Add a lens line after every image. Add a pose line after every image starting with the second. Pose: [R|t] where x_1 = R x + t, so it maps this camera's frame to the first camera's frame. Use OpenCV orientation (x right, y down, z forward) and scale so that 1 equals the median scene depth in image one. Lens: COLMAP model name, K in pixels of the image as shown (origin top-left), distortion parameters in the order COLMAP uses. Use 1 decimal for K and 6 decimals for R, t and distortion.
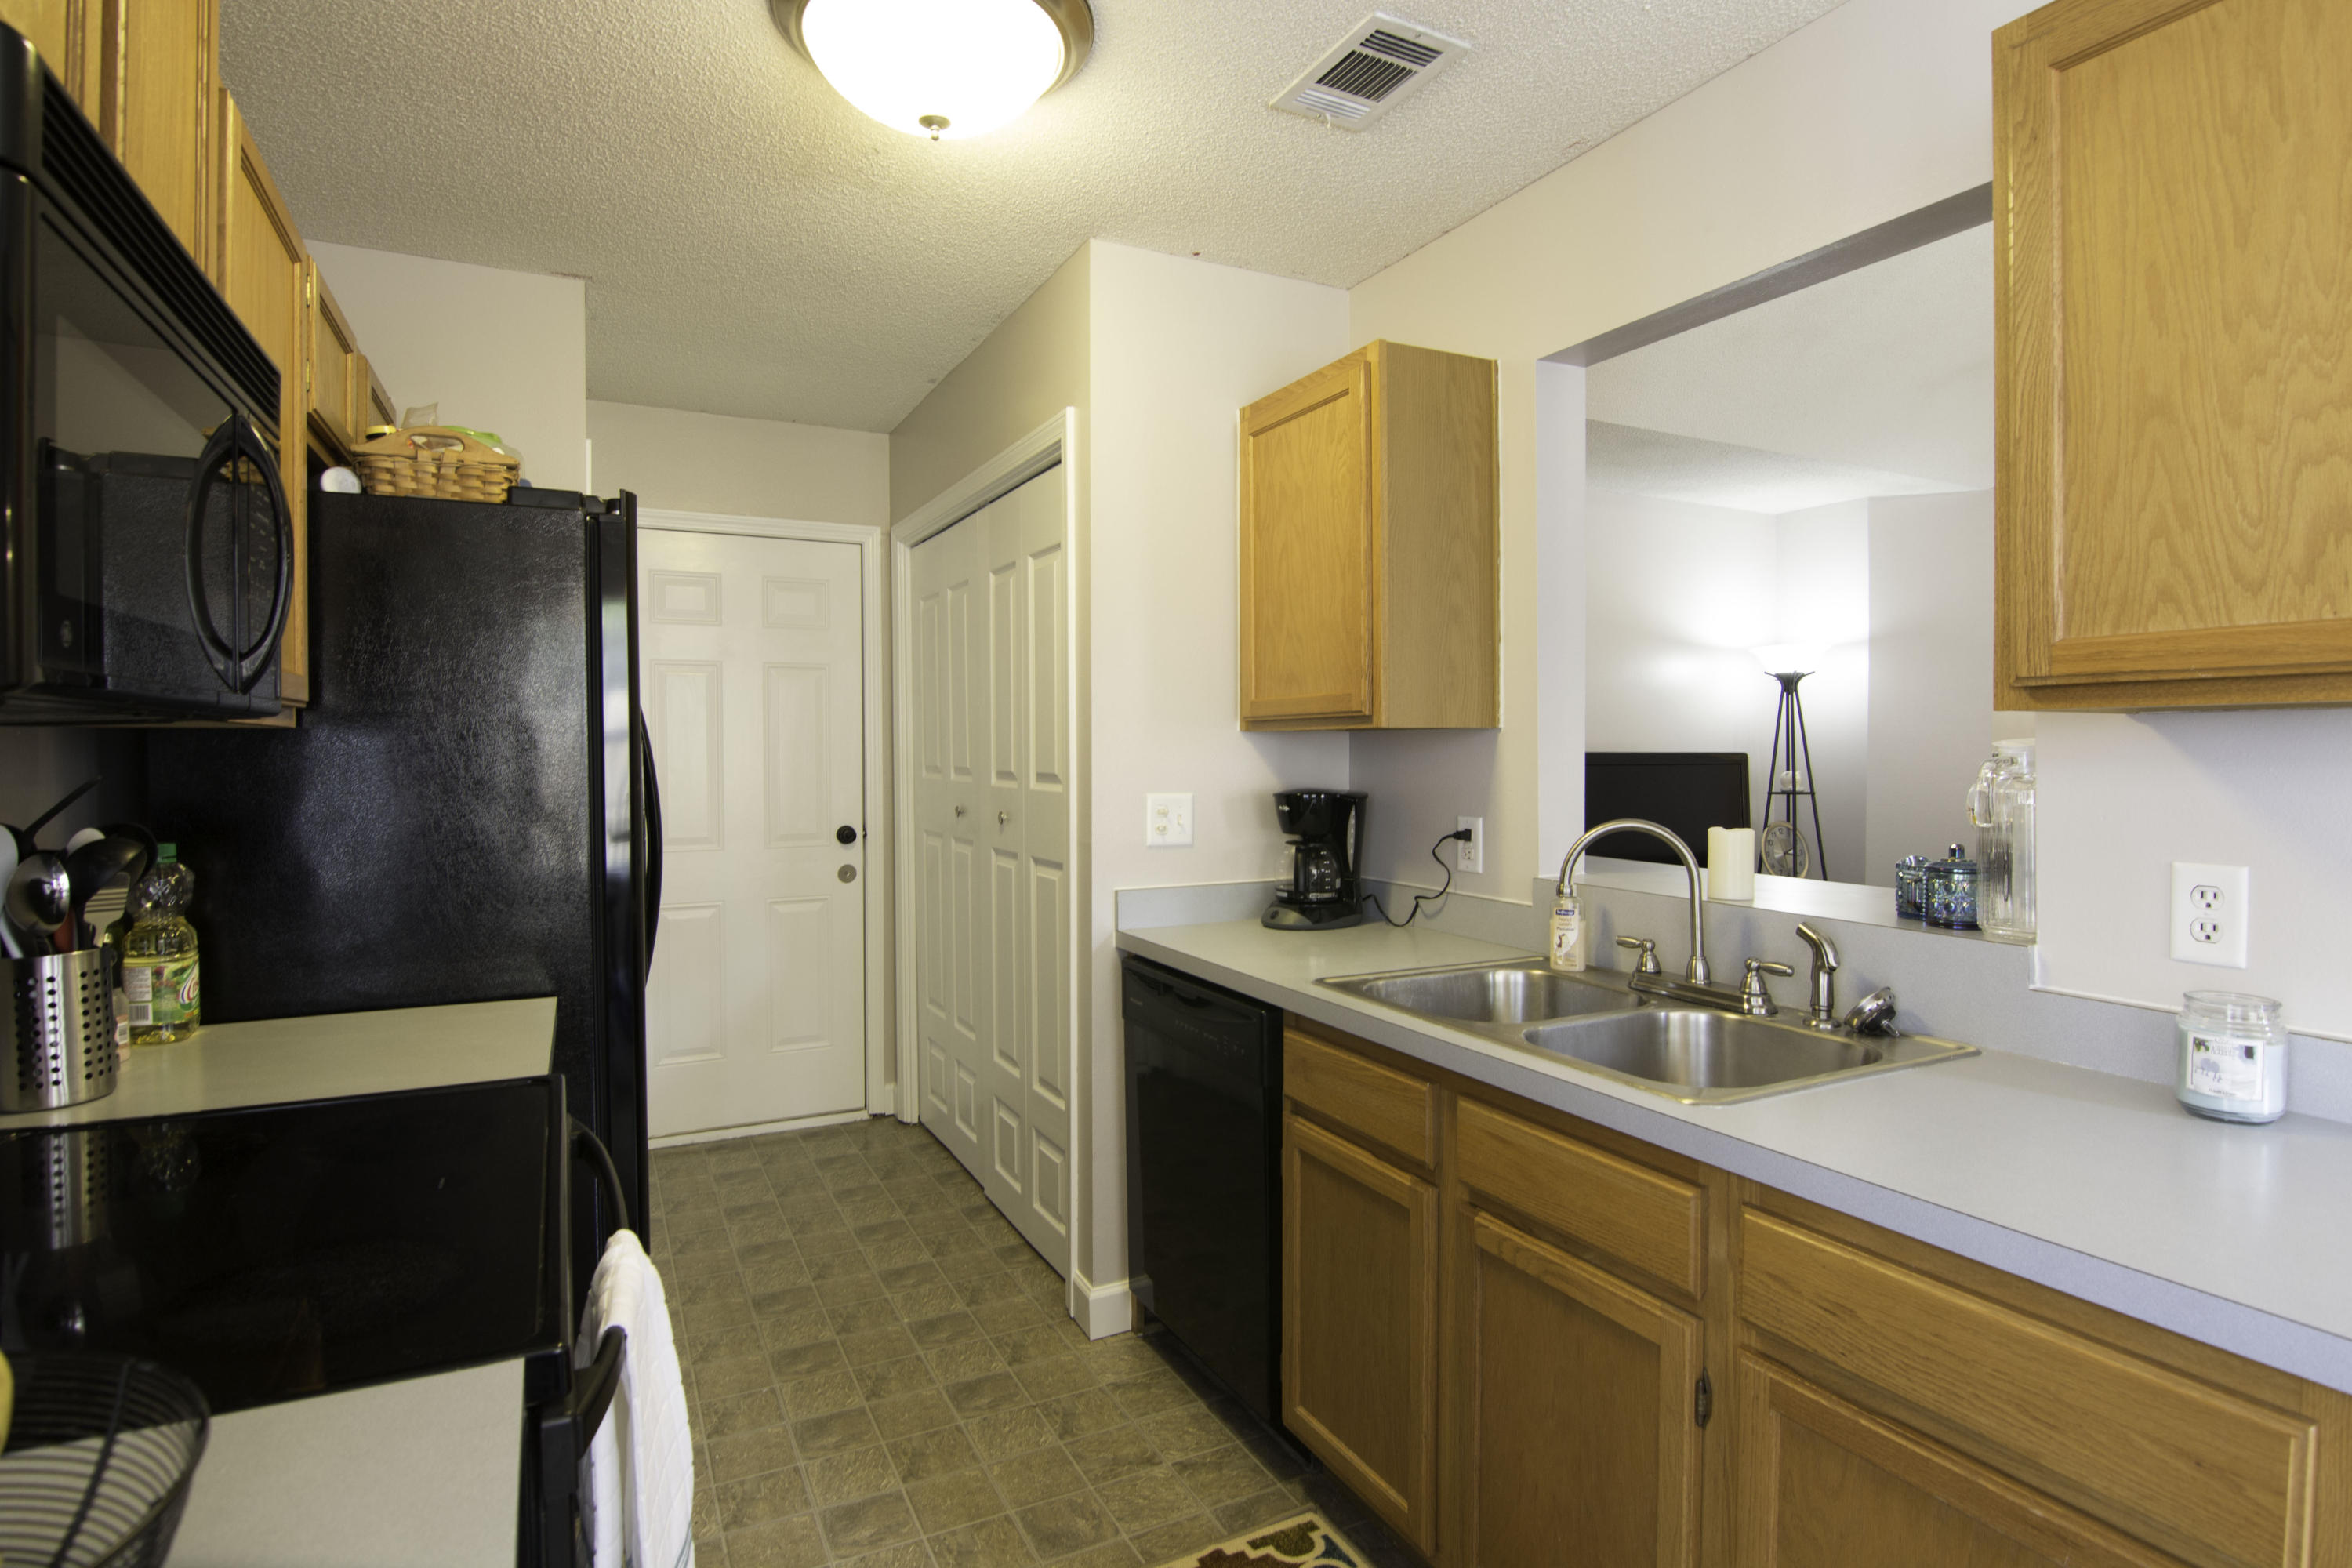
lens RADIAL K [[1187.1, 0, 1172.4], [0, 1187.1, 773.7], [0, 0, 1]] dist [-0.004592, -0.013195]
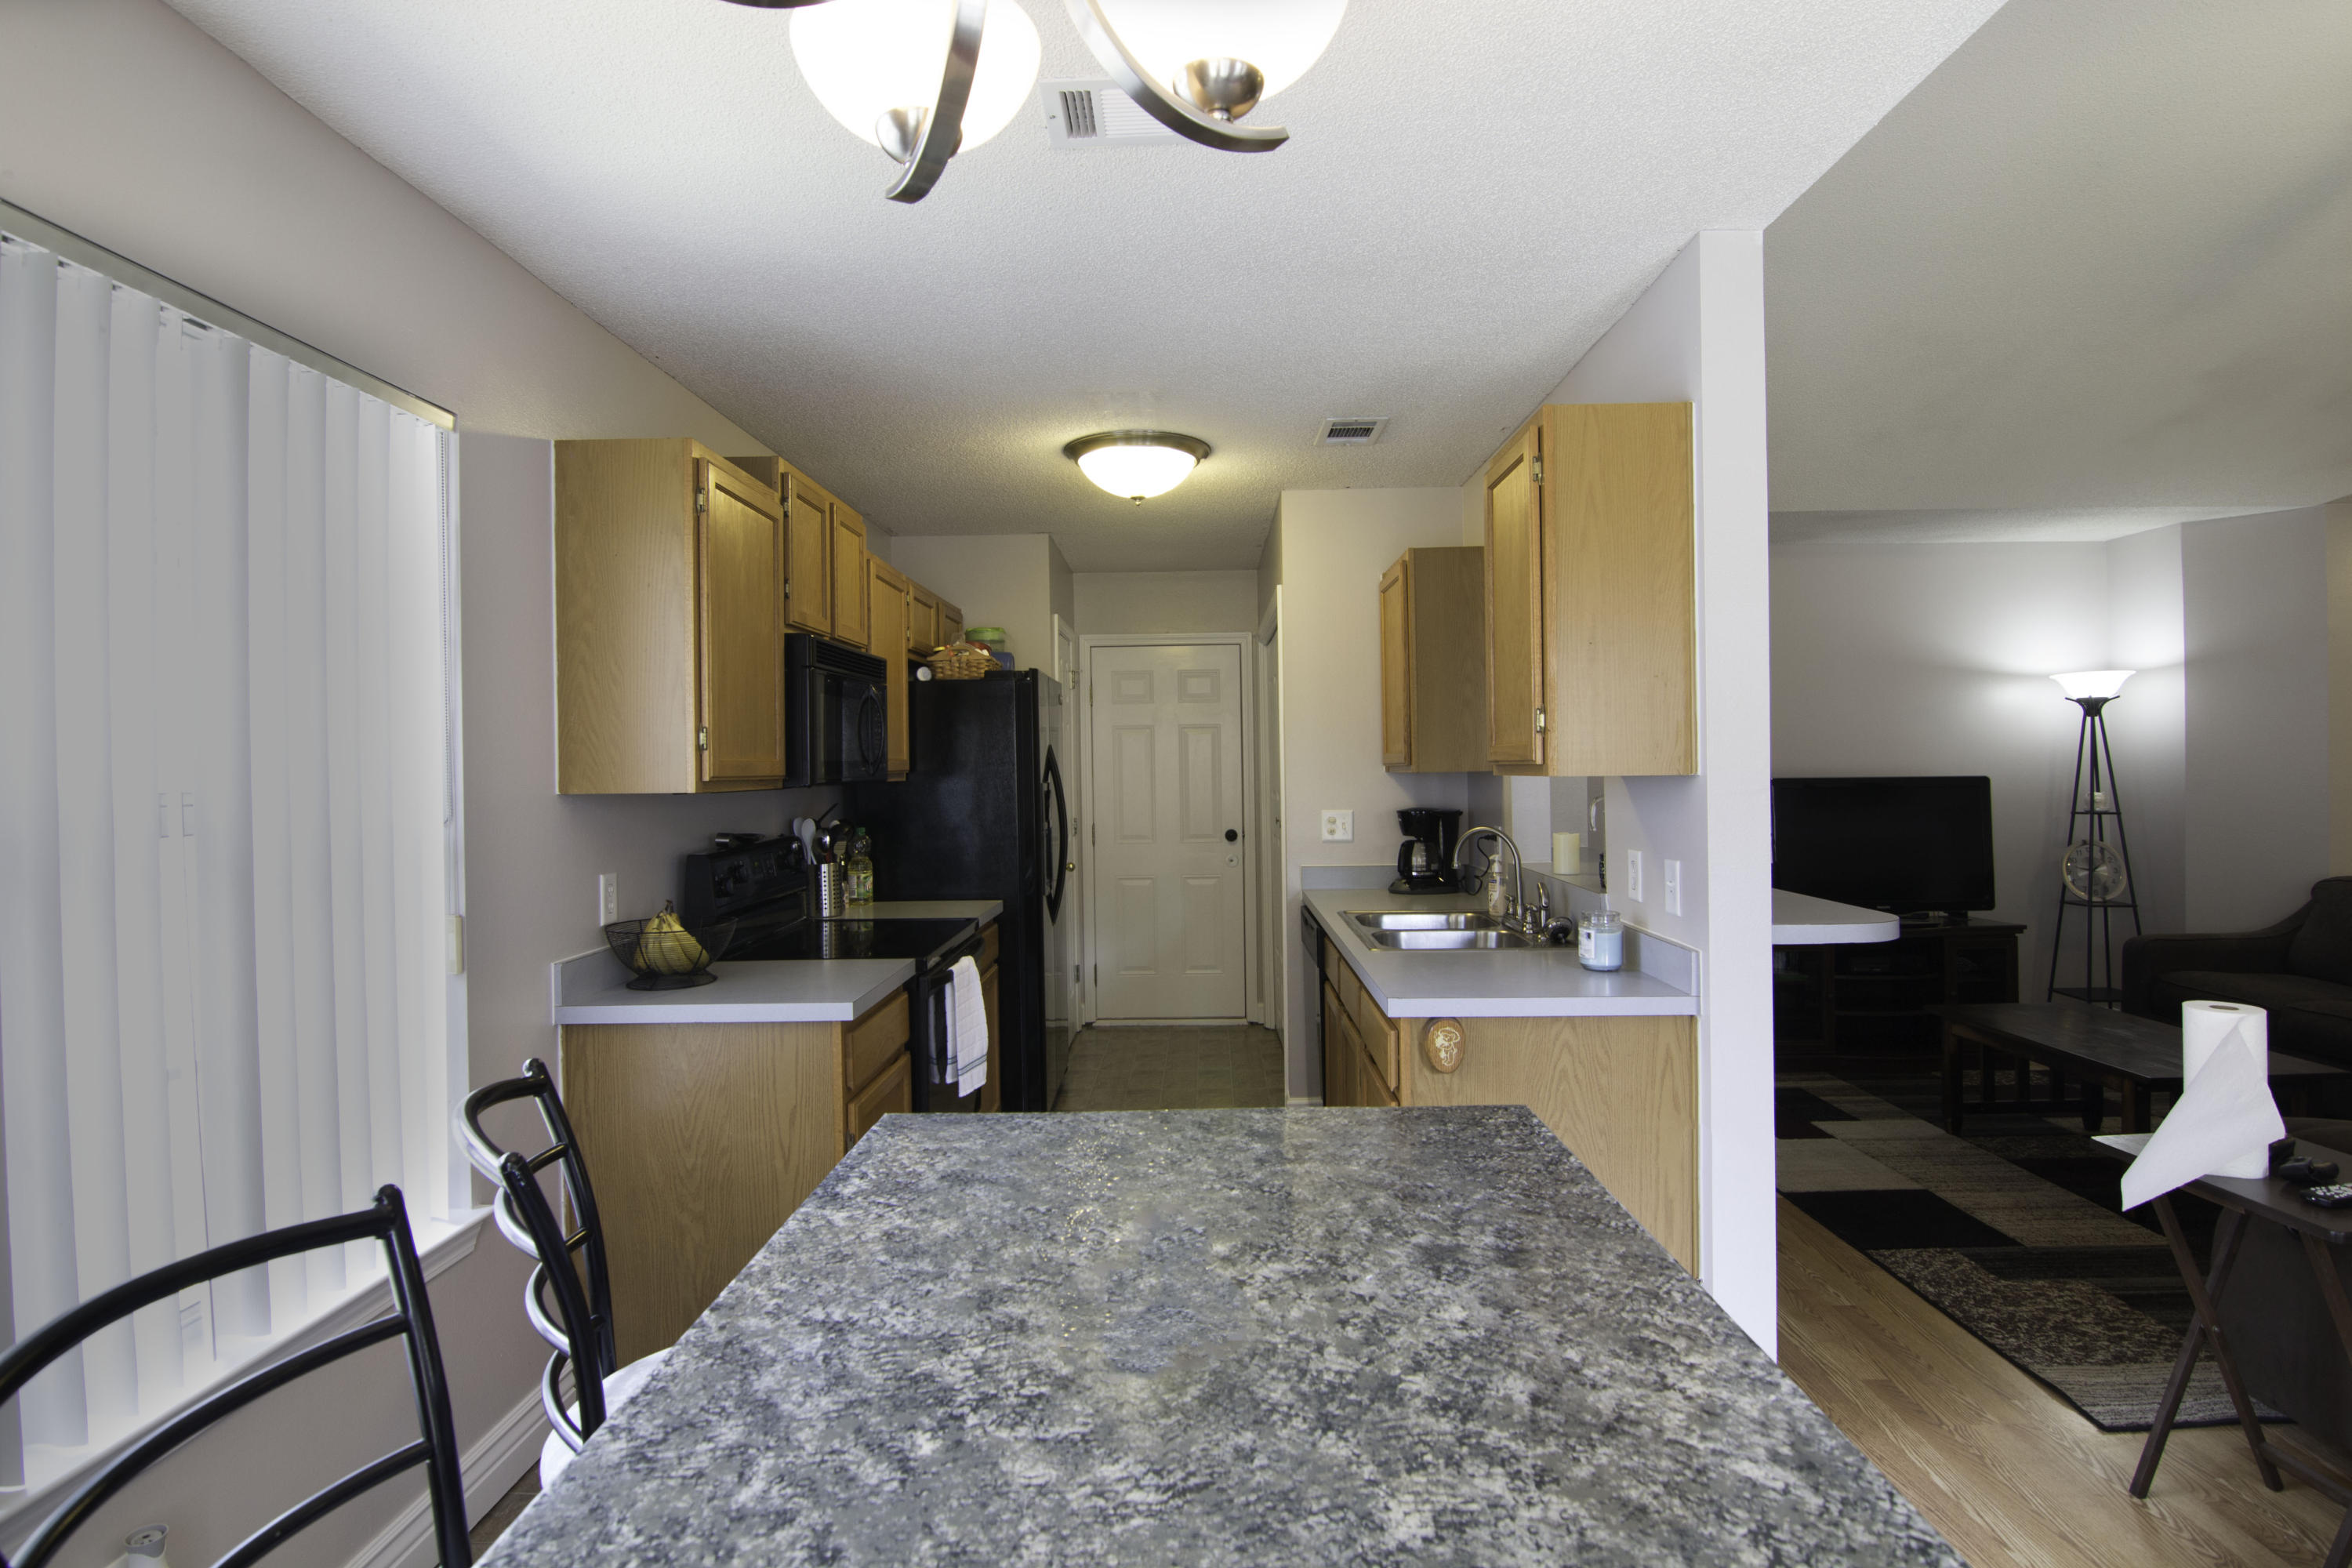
lens RADIAL K [[1187.1, 0, 1172.4], [0, 1187.1, 773.7], [0, 0, 1]] dist [-0.004592, -0.013195]
pose [[0.880341, -0.008209, -0.474271, 0.599870], [0.003021, 0.999927, -0.011701, -0.015837], [0.474332, 0.008868, 0.880301, -0.593406]]
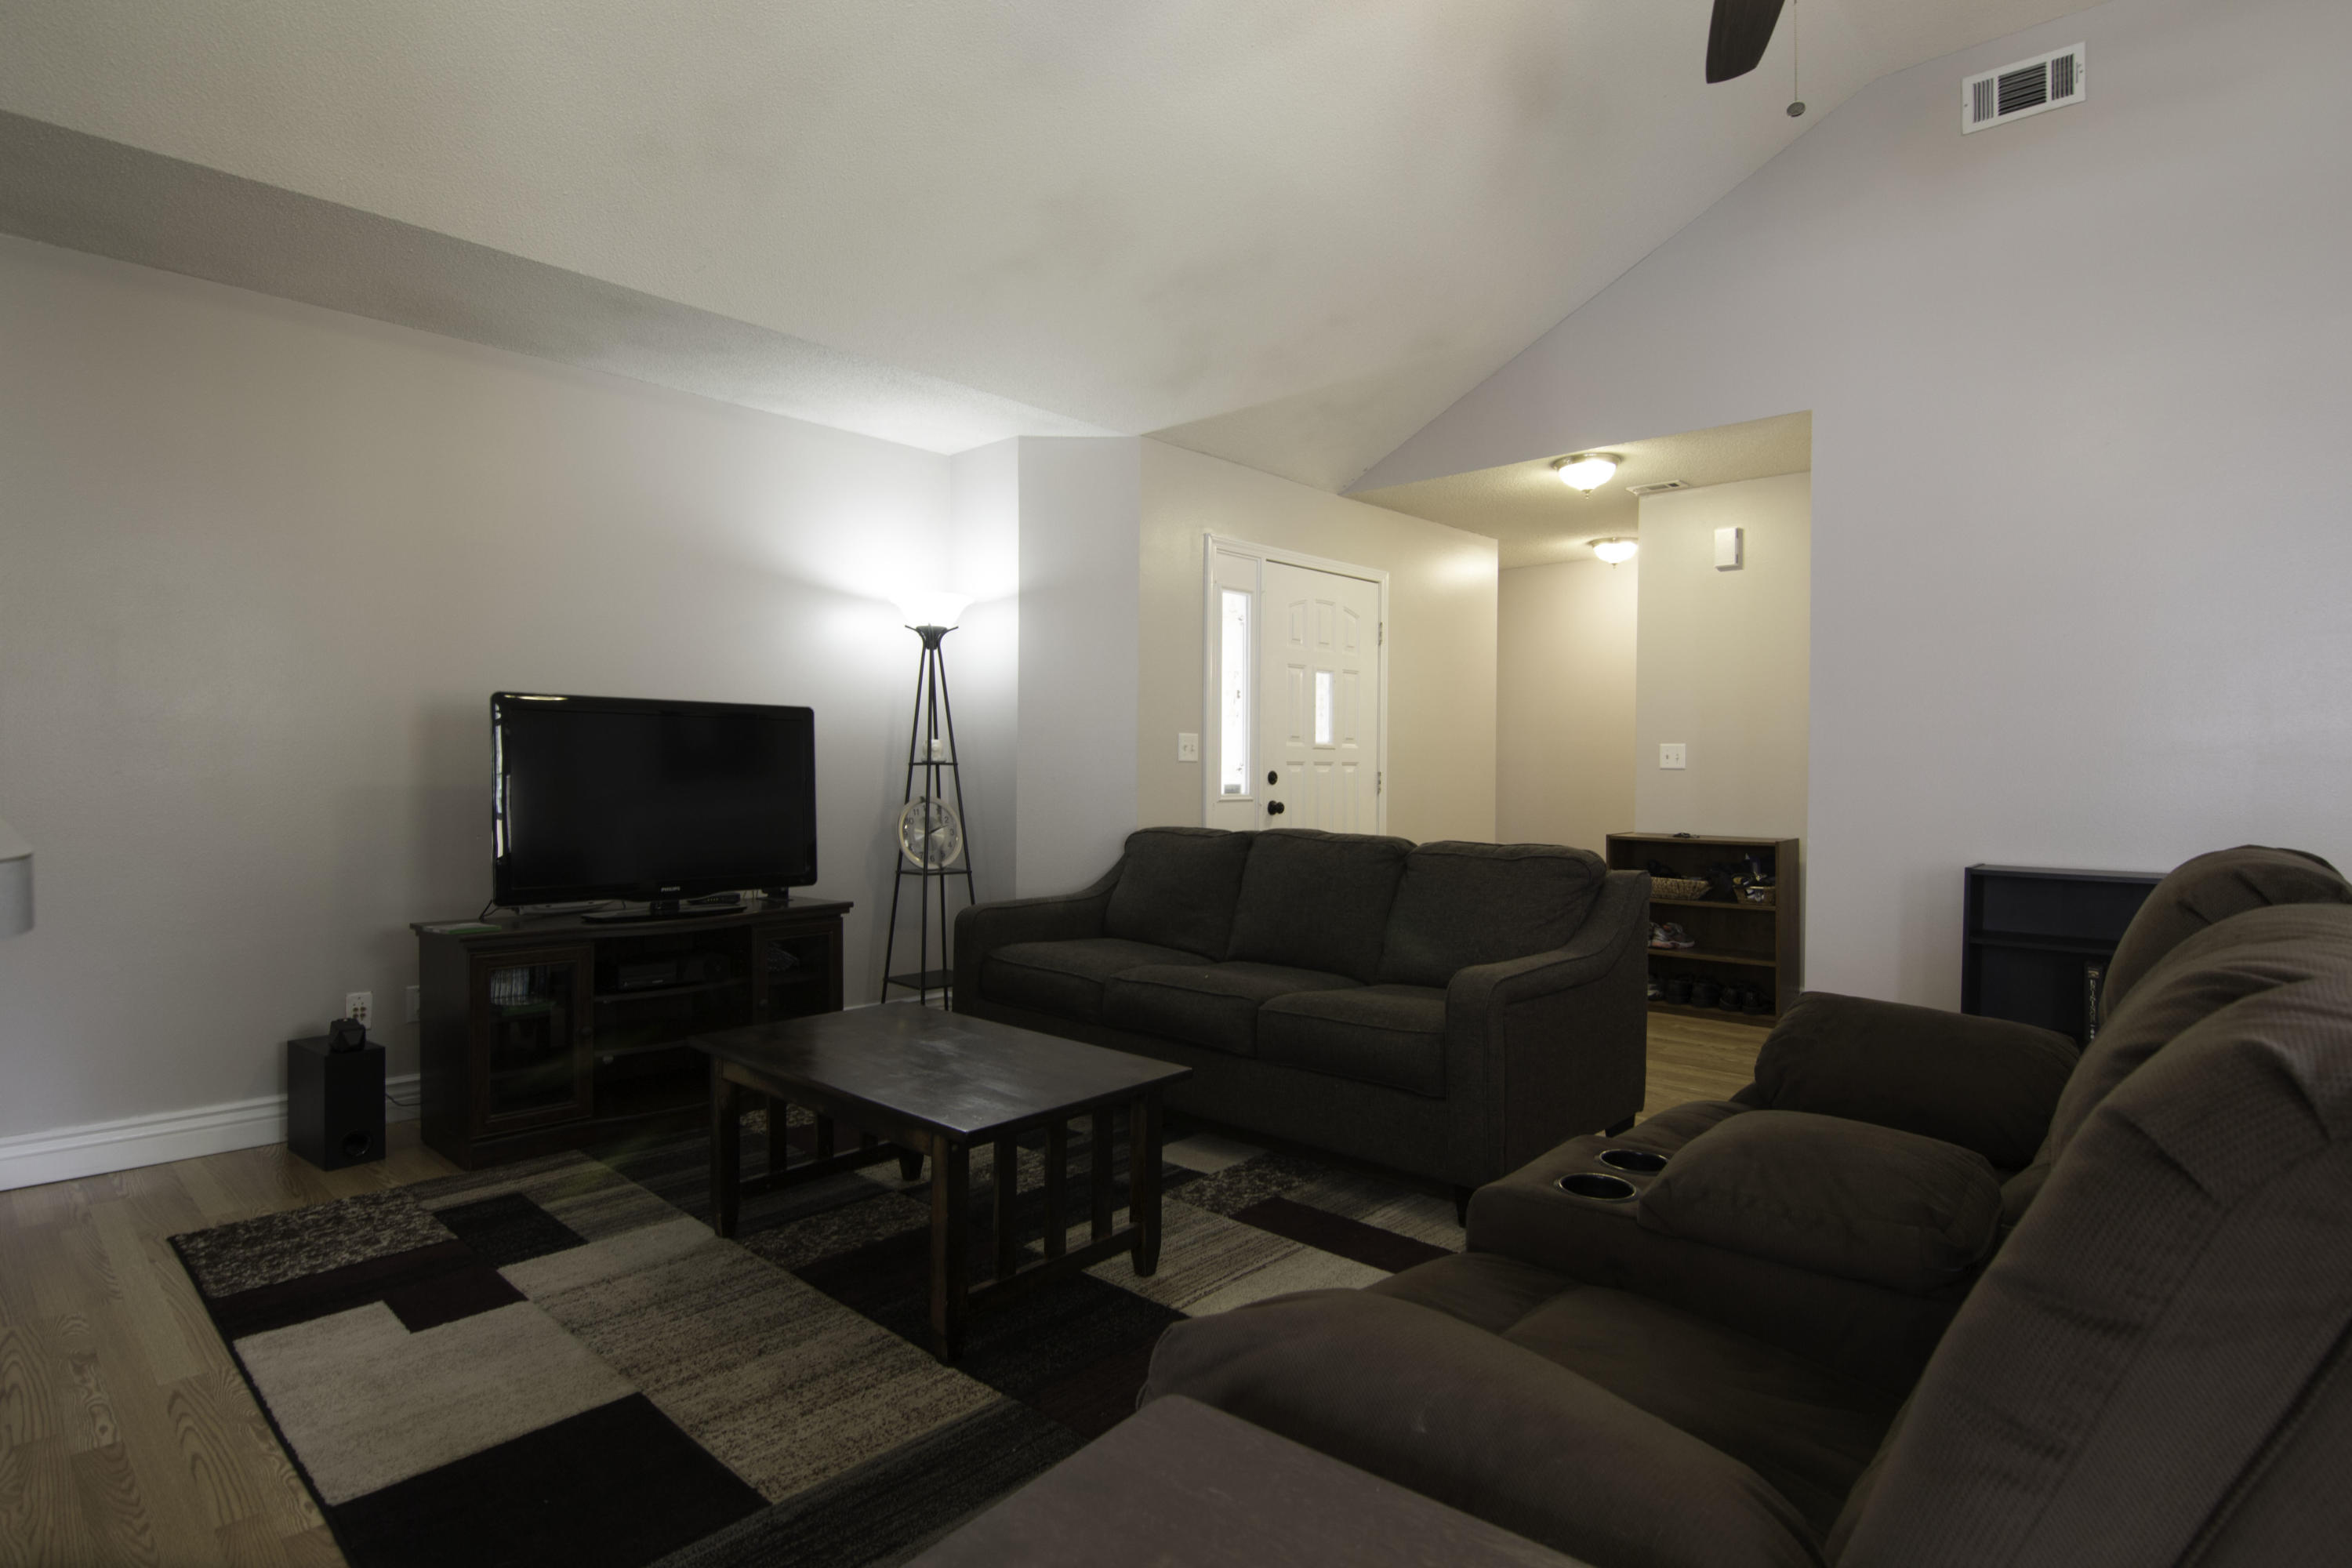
lens RADIAL K [[1187.1, 0, 1172.4], [0, 1187.1, 773.7], [0, 0, 1]] dist [-0.004592, -0.013195]
pose [[0.940307, 0.006575, 0.340265, 0.781981], [-0.001002, 0.999863, -0.016552, 0.076834], [-0.340327, 0.015223, 0.940184, 0.229056]]
